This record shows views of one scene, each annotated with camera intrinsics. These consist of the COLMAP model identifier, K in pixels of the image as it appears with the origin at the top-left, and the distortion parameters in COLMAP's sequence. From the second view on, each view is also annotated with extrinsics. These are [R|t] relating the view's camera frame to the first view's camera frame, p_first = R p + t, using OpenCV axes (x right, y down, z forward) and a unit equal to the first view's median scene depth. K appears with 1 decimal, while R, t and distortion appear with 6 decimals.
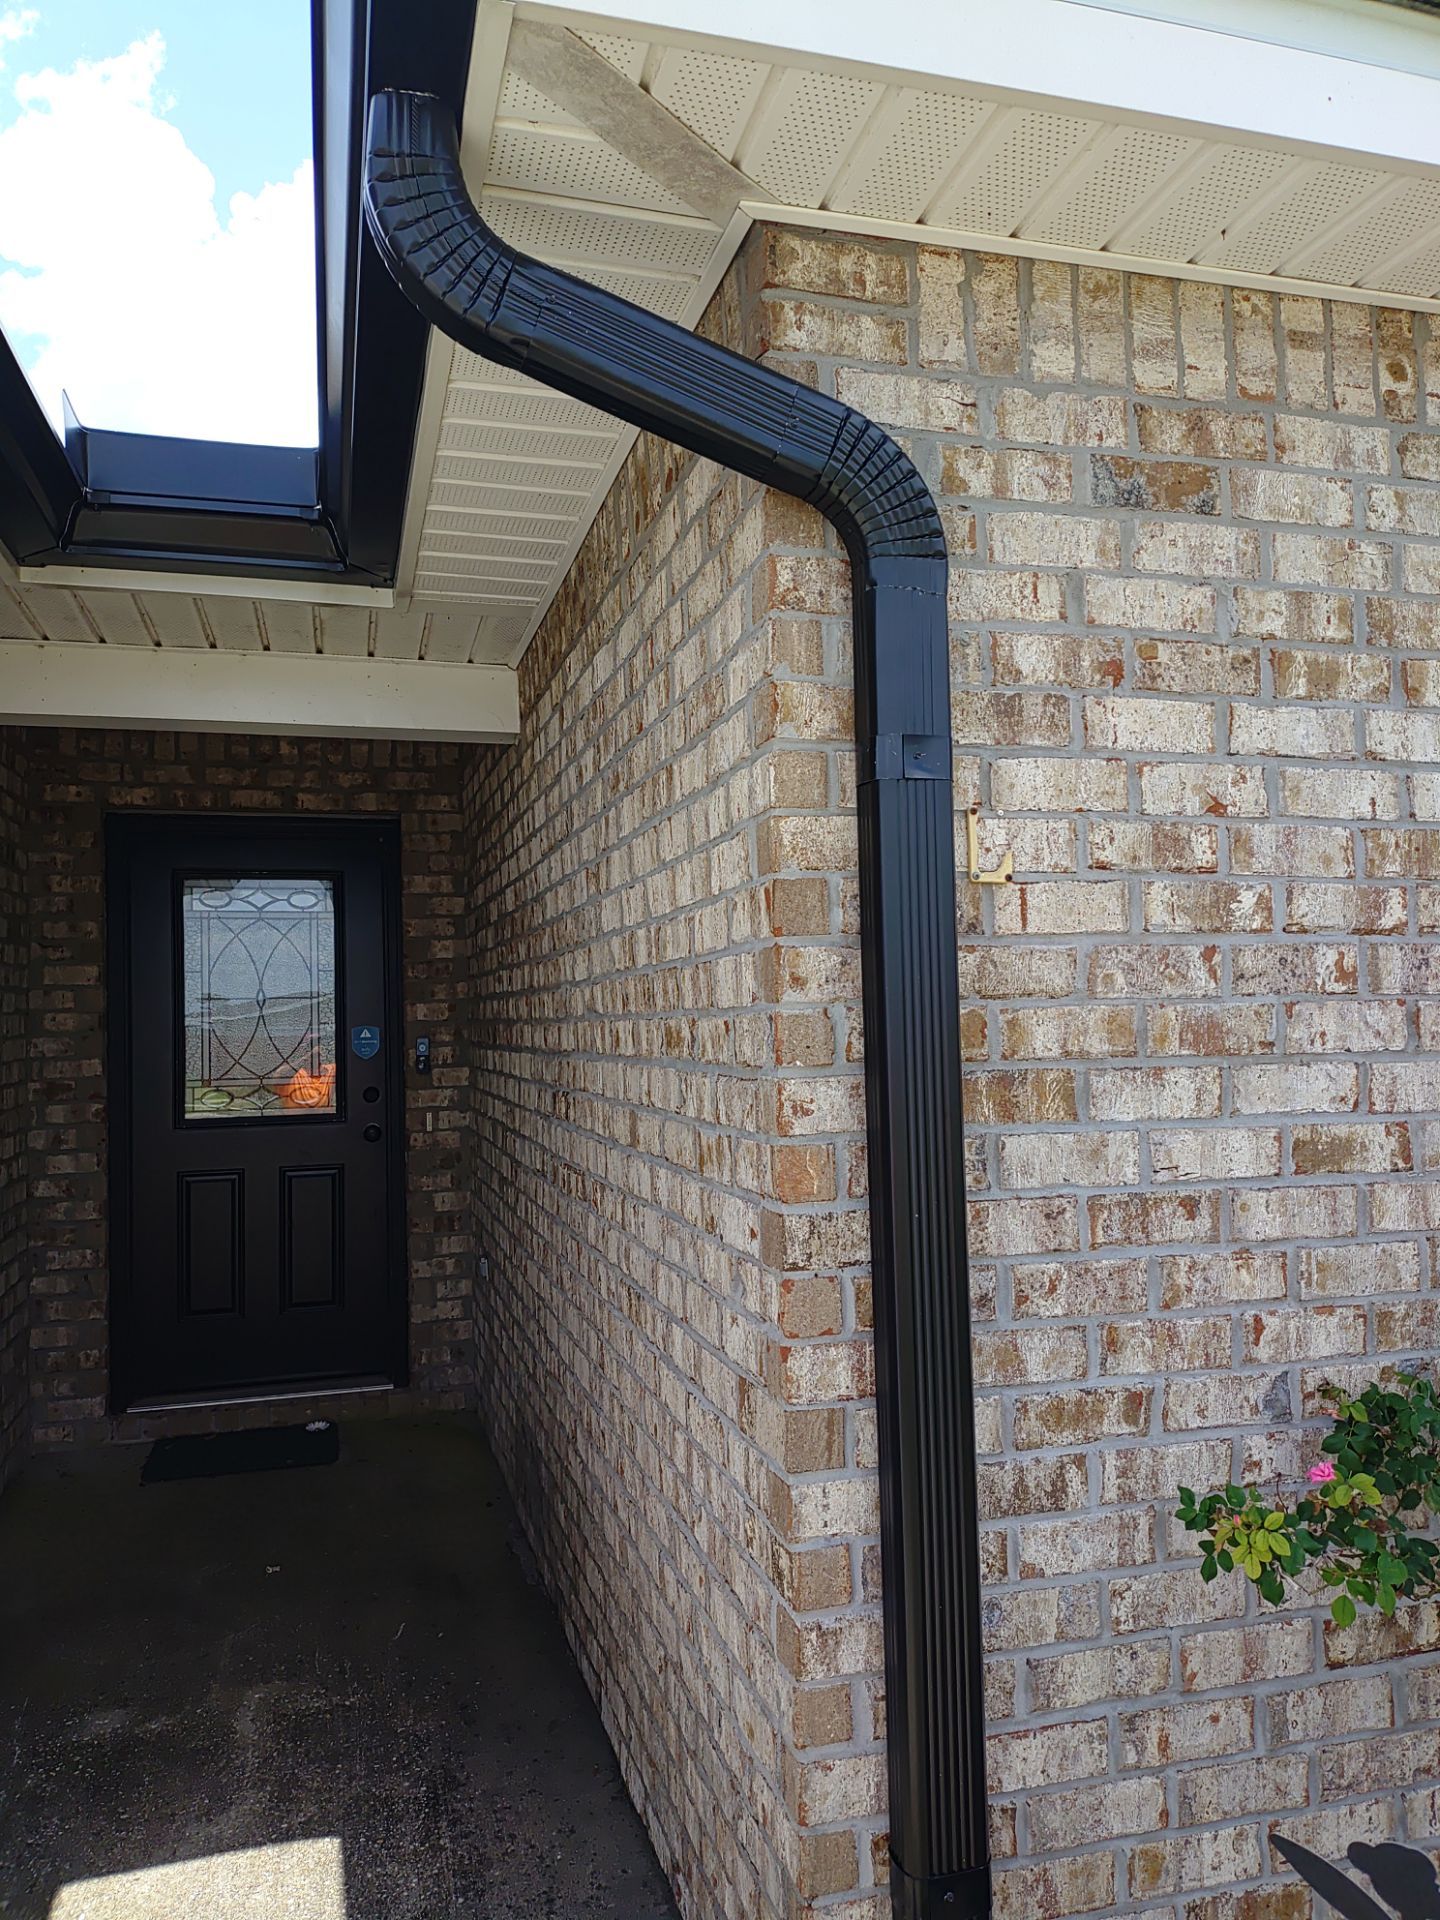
lens RADIAL K [[1360.3, 0, 706.5], [0, 1360.3, 964.4], [0, 0, 1]] dist [0.104291, -0.168284]
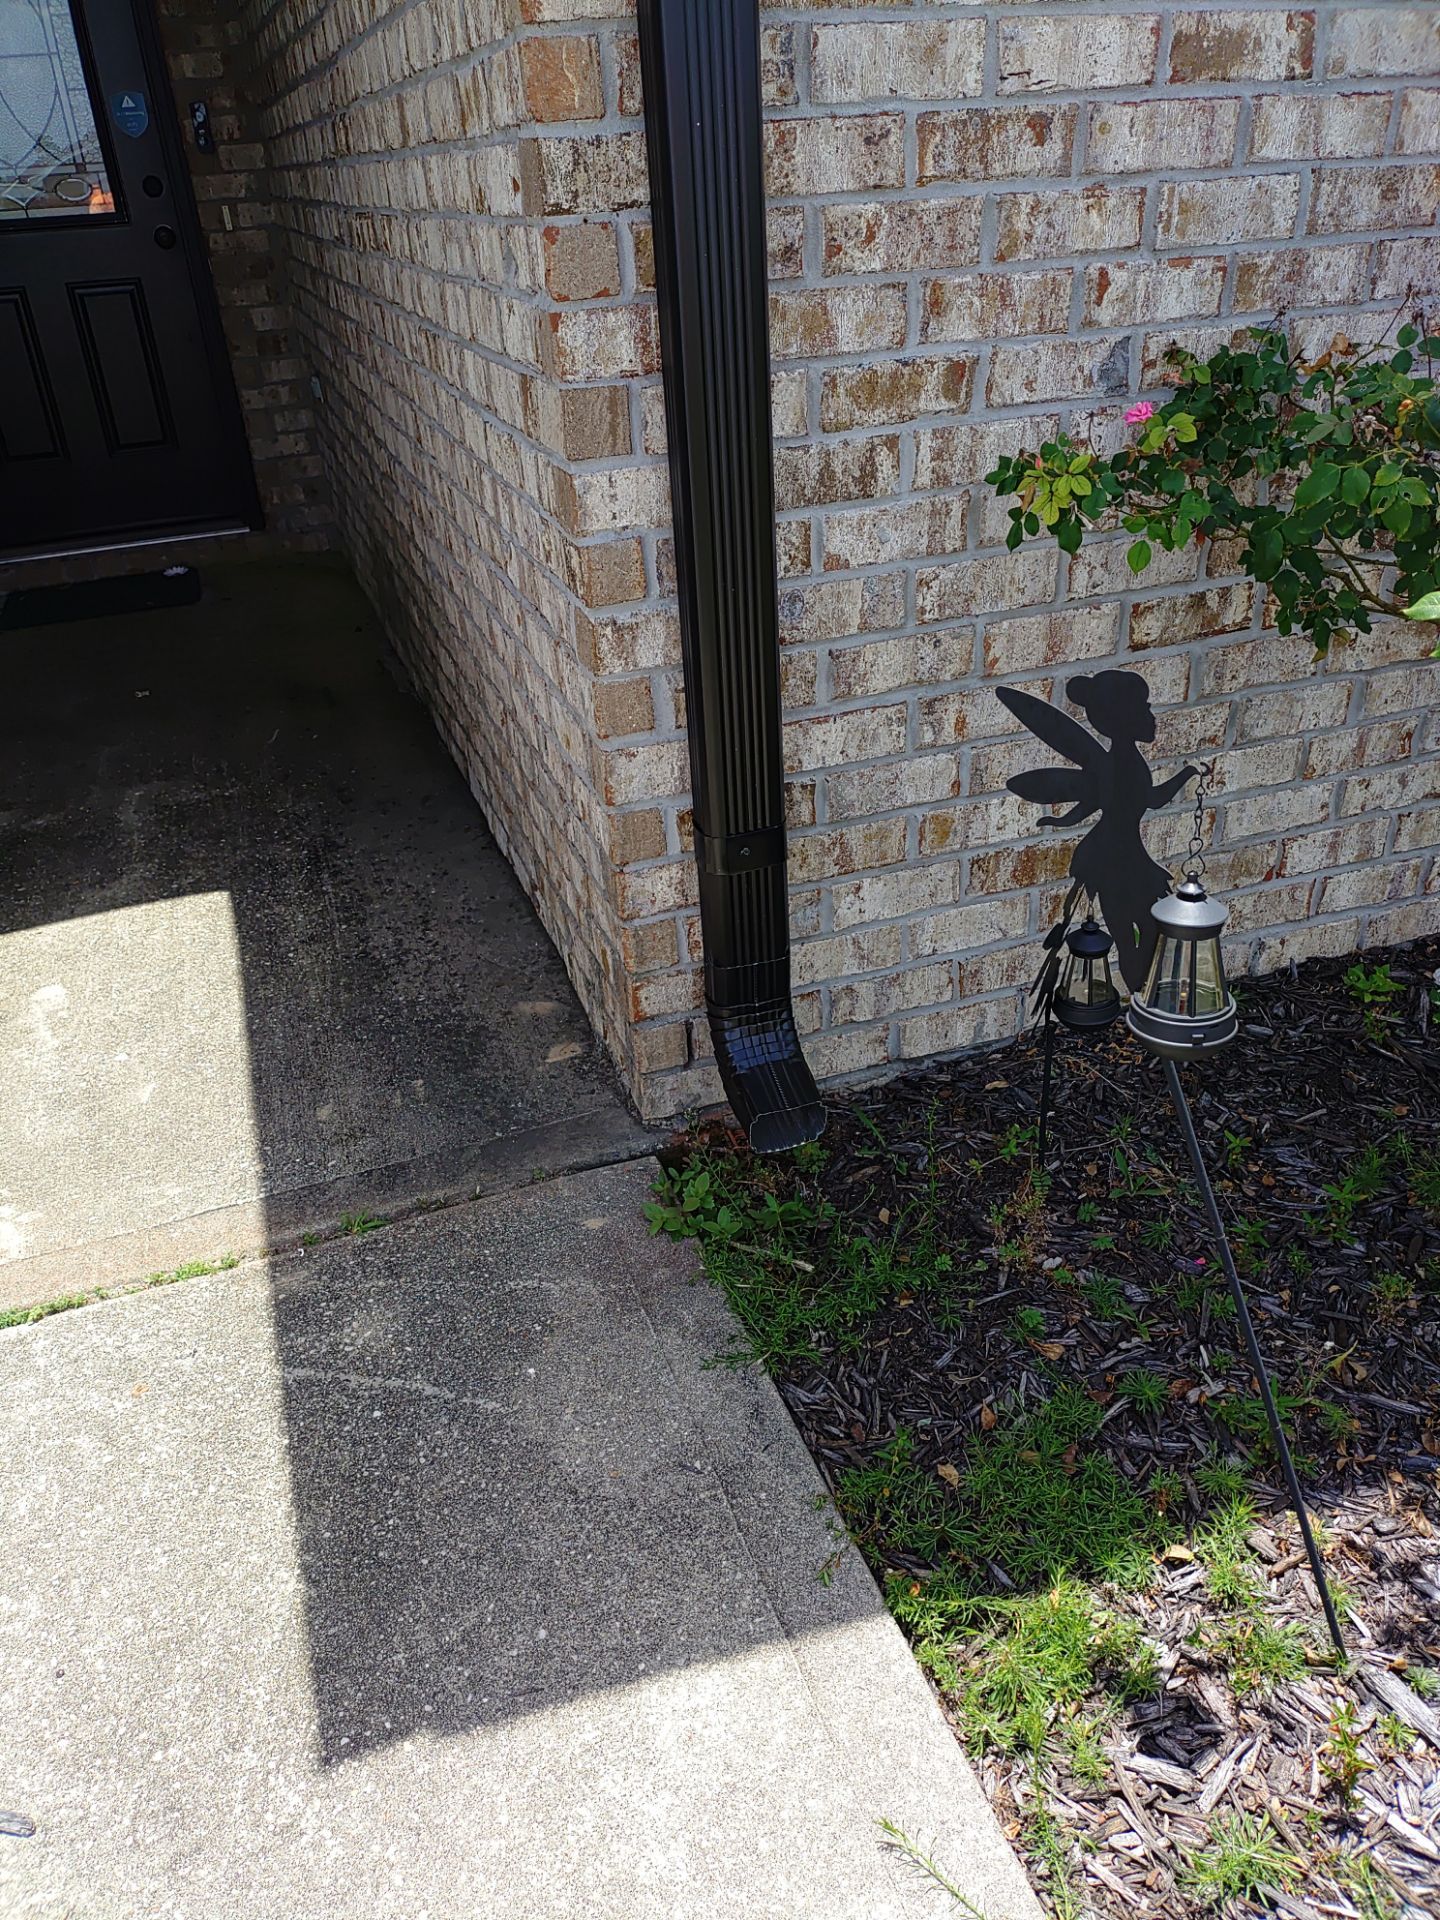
lens RADIAL K [[1399.5, 0, 677.8], [0, 1399.5, 955.6], [0, 0, 1]] dist [-0.000984, -0.016750]
pose [[0.997780, -0.061228, 0.026207, 0.078725], [0.037384, 0.840536, 0.540464, 0.131816], [-0.055120, -0.538284, 0.840959, 0.032356]]
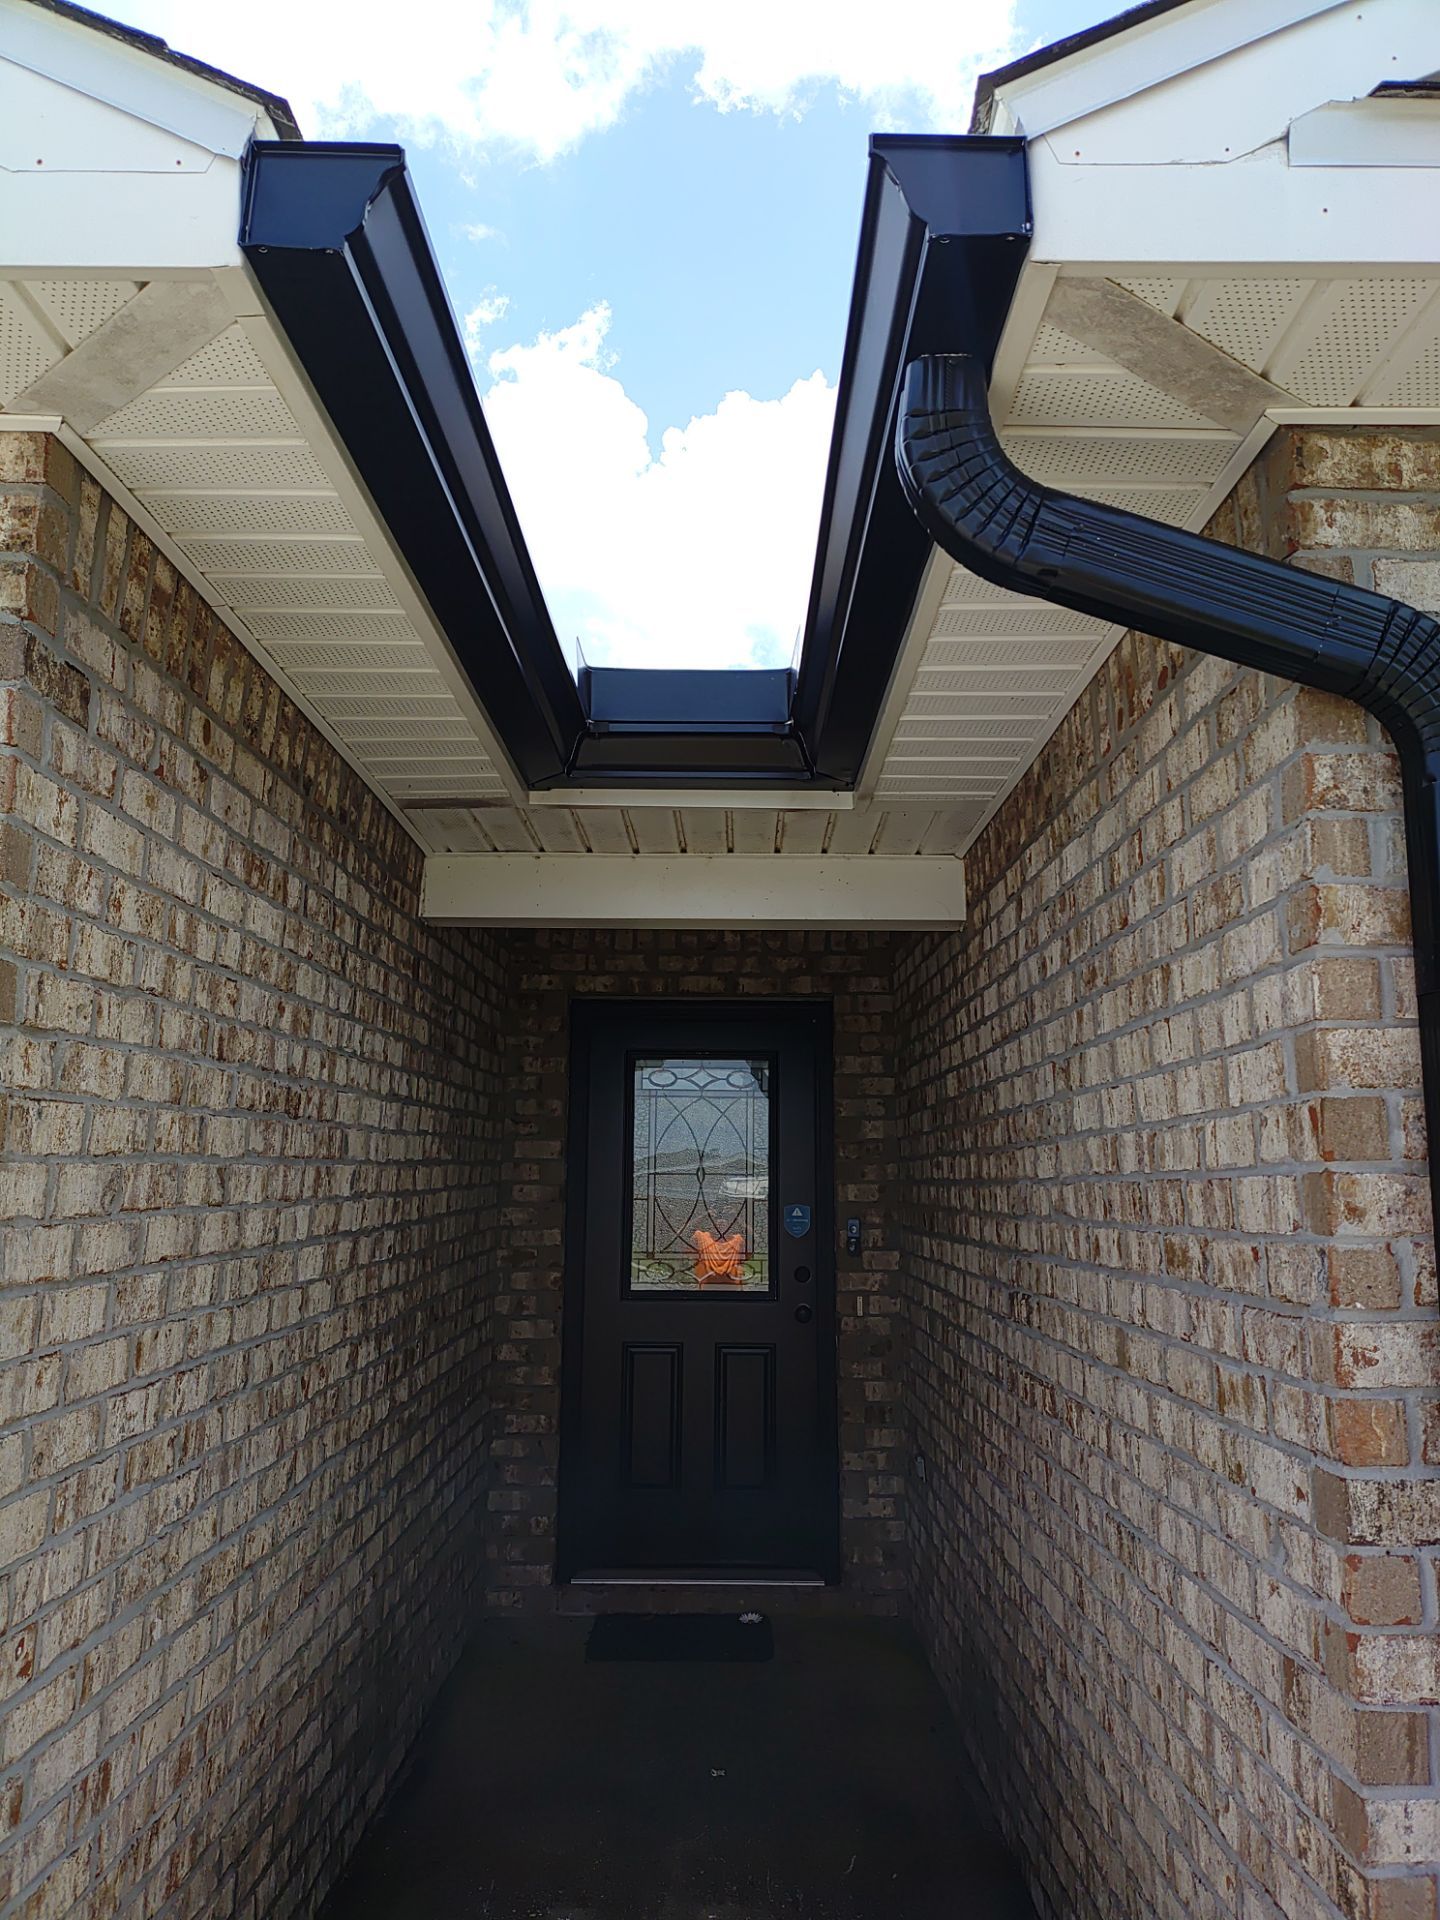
lens RADIAL K [[1363.9, 0, 728.8], [0, 1363.9, 974.9], [0, 0, 1]] dist [0.112926, -0.193276]
pose [[0.963087, -0.012948, -0.268879, -0.075258], [-0.017943, 0.993534, -0.112111, -0.030173], [0.268592, 0.112797, 0.956627, -0.003298]]
